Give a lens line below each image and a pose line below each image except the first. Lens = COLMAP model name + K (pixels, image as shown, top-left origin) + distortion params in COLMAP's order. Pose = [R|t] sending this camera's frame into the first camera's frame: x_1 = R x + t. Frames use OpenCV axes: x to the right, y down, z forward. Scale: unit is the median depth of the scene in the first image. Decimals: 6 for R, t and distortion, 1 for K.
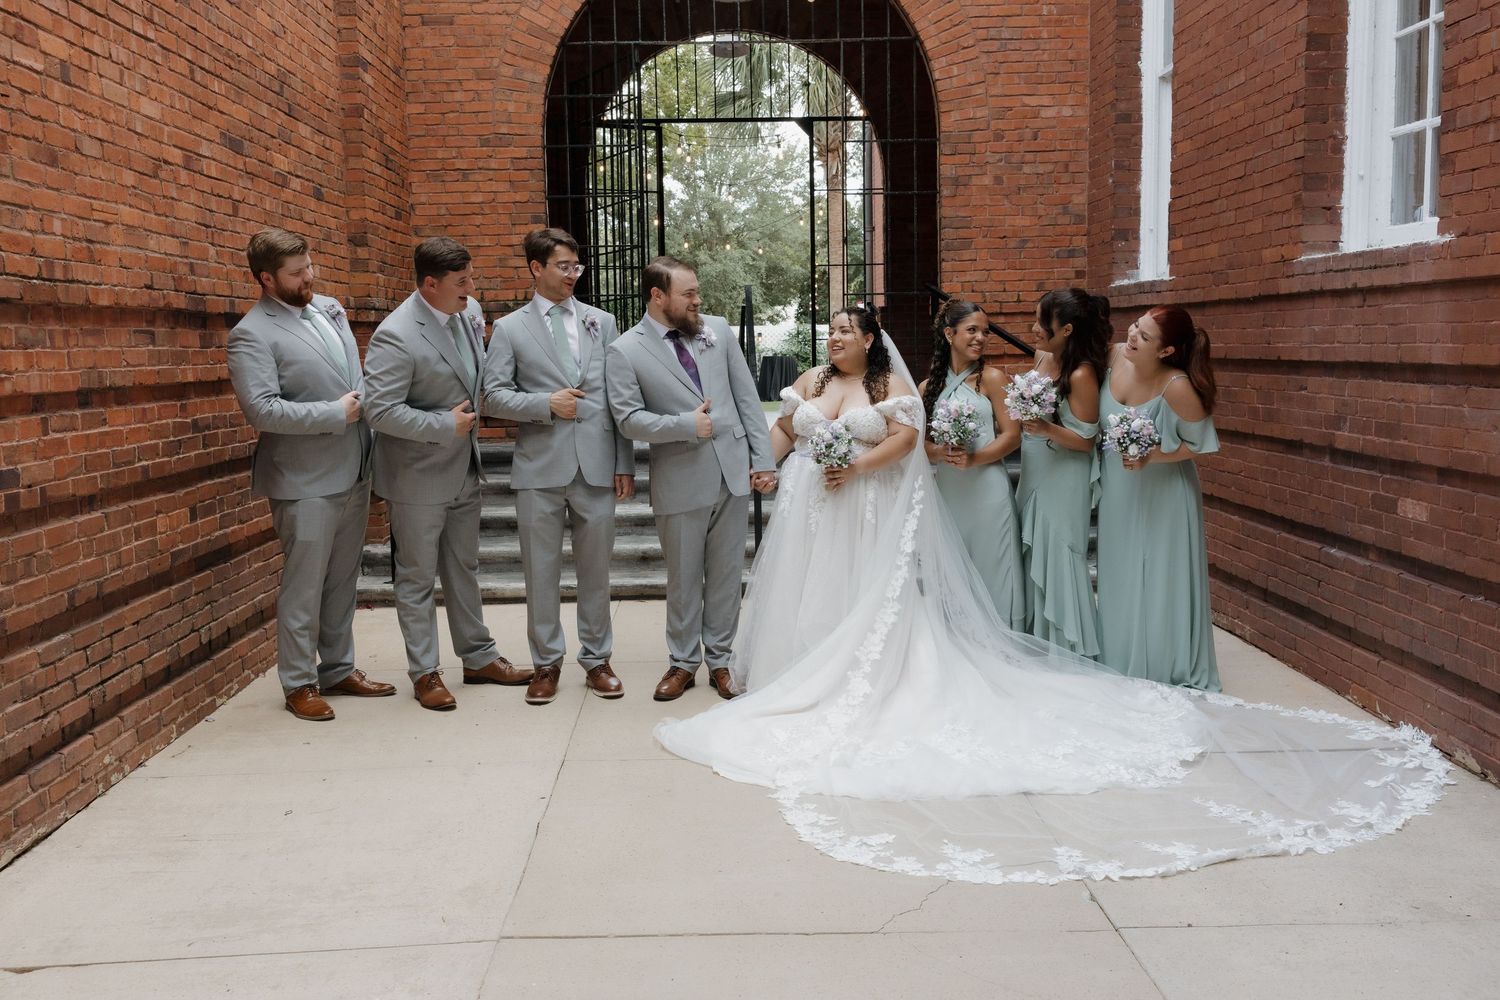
lens RADIAL K [[1375.9, 0, 744.2], [0, 1375.9, 484.4], [0, 0, 1]] dist [0.001357, 0.000727]
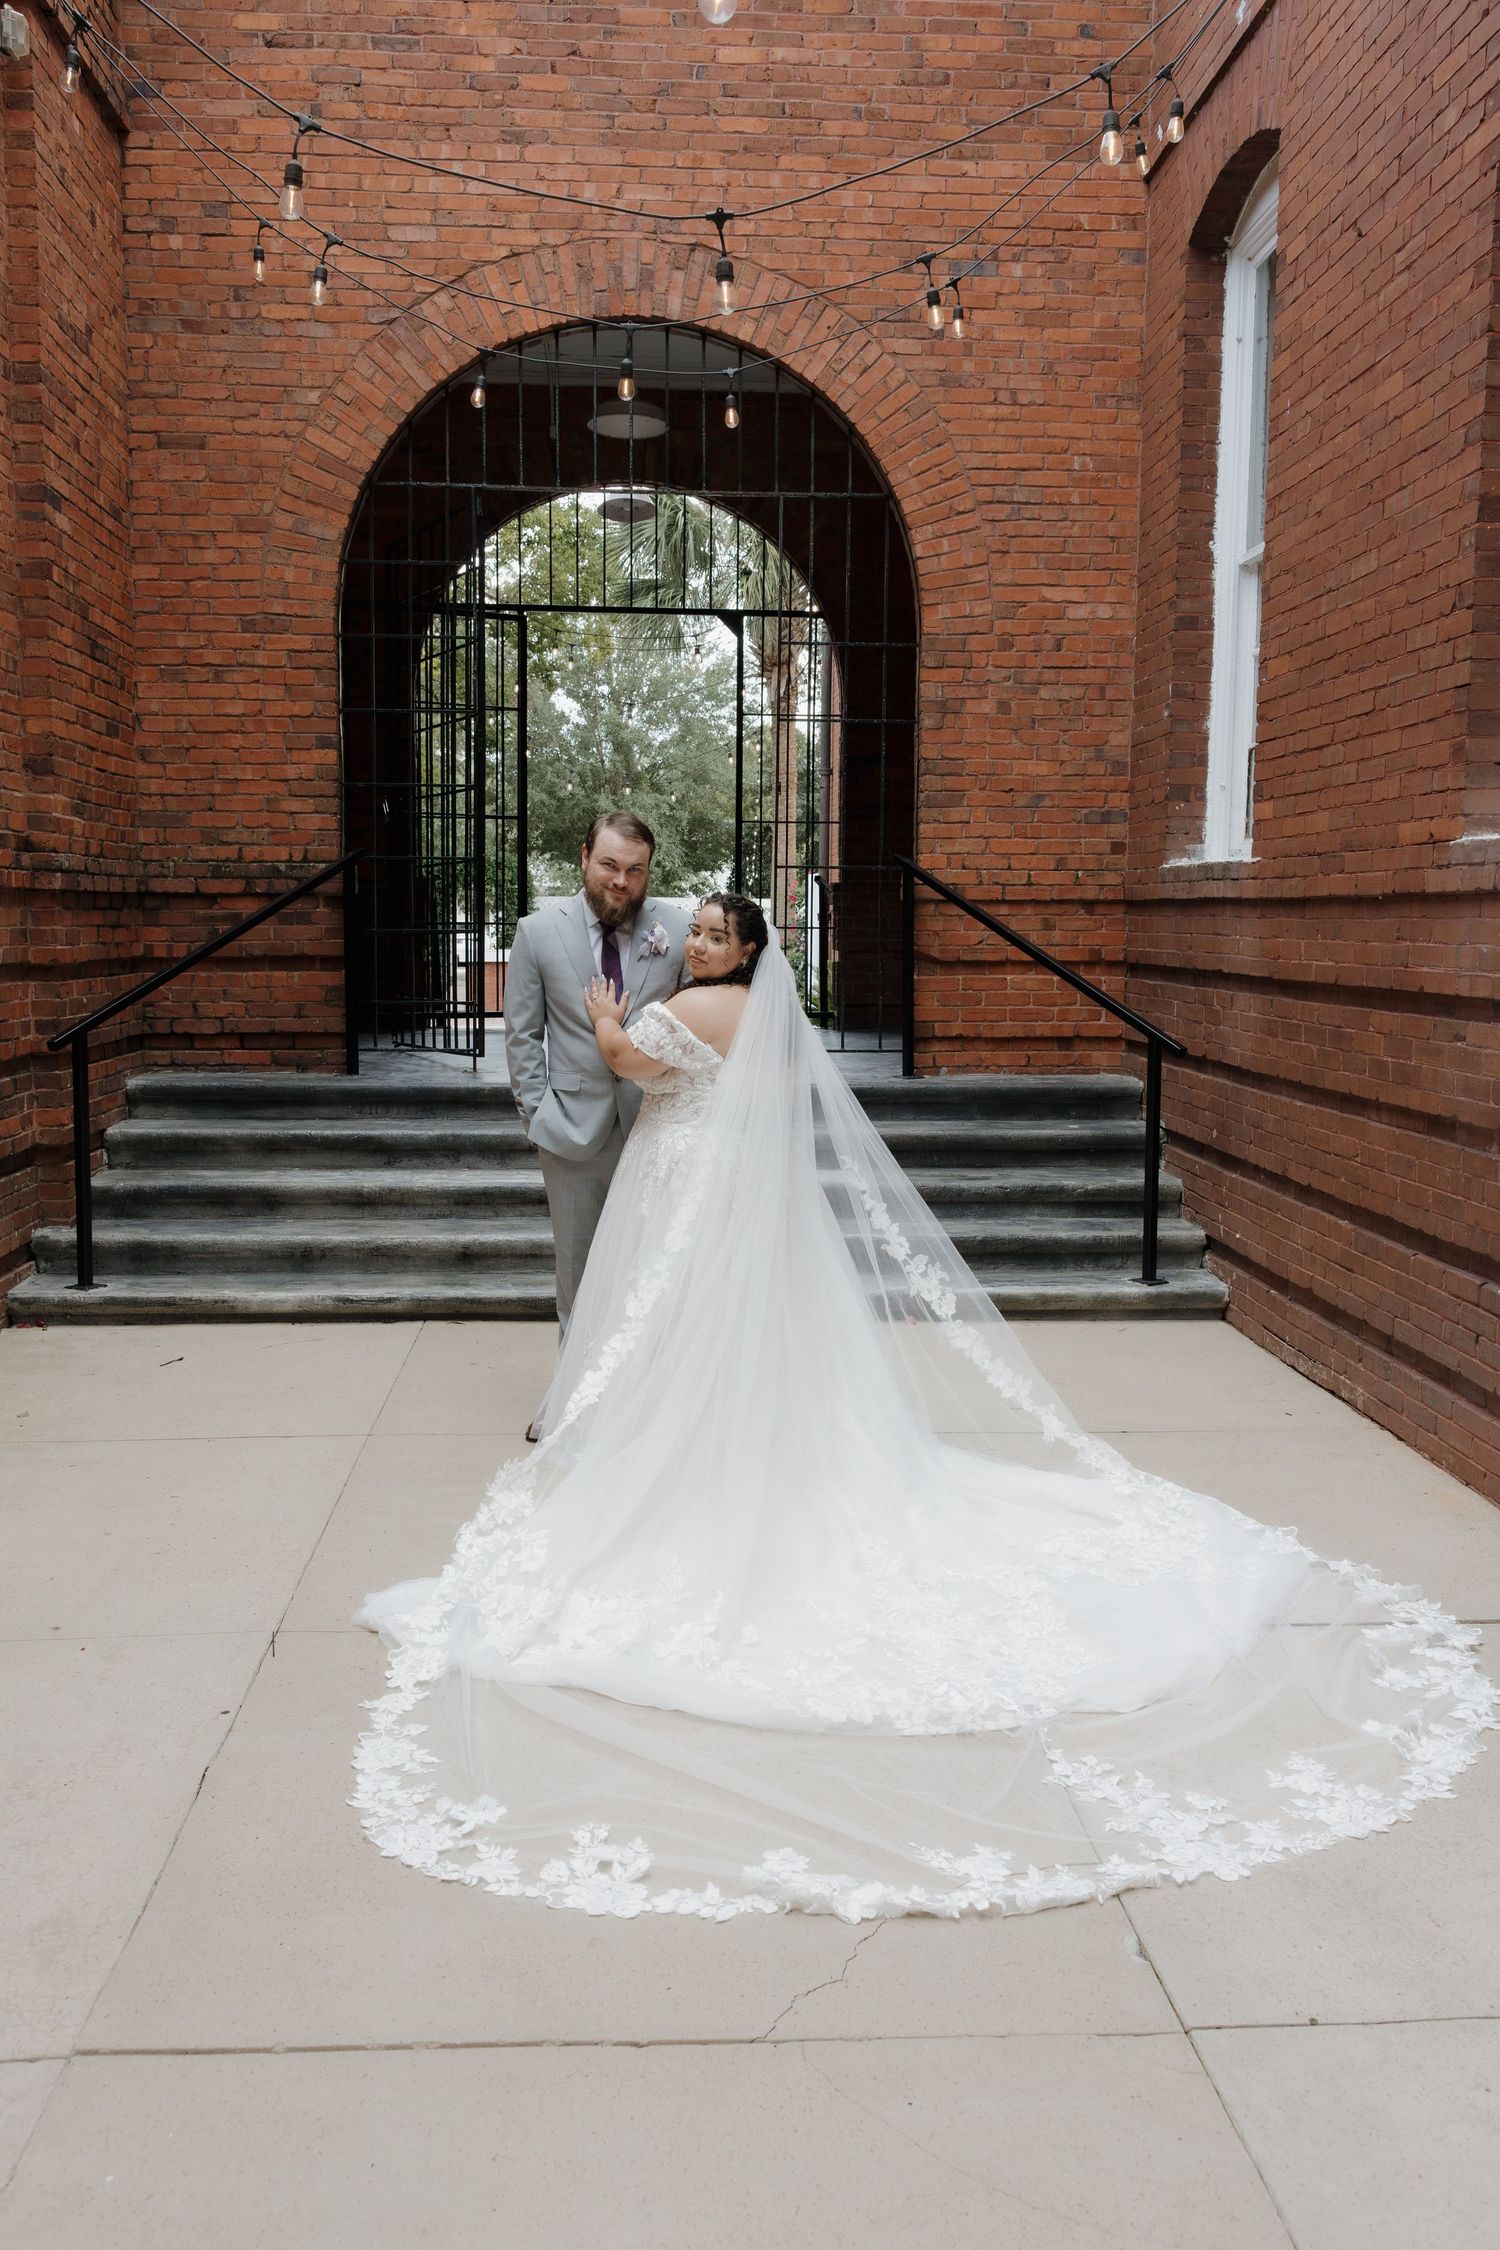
lens RADIAL K [[1830.6, 0, 750.0], [0, 1830.6, 1125.0], [0, 0, 1]] dist [-0.011639, 0.002779]
pose [[0.998435, 0.022062, 0.051383, 0.016590], [-0.022532, 0.999709, 0.008585, -0.018611], [-0.051178, -0.009729, 0.998642, 0.097494]]
